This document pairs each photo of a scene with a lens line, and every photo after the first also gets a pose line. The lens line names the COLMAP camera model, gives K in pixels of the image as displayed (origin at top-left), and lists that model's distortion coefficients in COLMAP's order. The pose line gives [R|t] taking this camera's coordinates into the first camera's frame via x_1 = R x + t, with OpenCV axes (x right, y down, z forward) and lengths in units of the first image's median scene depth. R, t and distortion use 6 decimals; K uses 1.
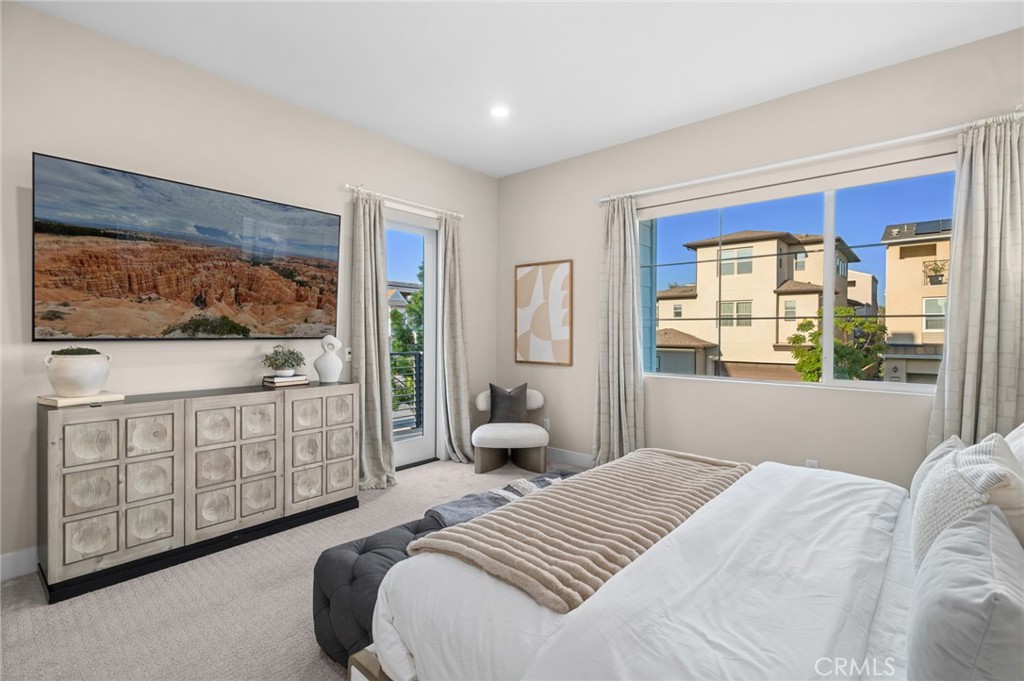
lens RADIAL K [[472.6, 0, 516.2], [0, 472.6, 340.6], [0, 0, 1]] dist [-0.001737, 0.000155]
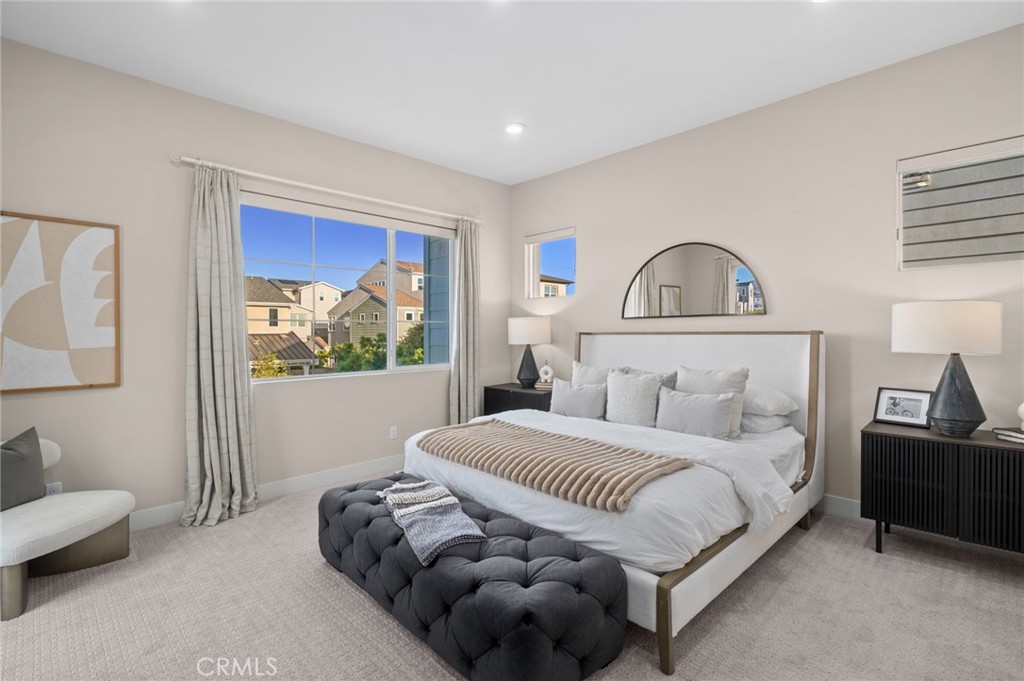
lens RADIAL K [[472.6, 0, 512.5], [0, 472.6, 340.5], [0, 0, 1]] dist [-0.001737, 0.000155]
pose [[0.083553, -0.020676, 0.996289, -0.602813], [0.027671, 0.999447, 0.018421, -0.008939], [-0.996119, 0.026029, 0.084079, 0.478510]]
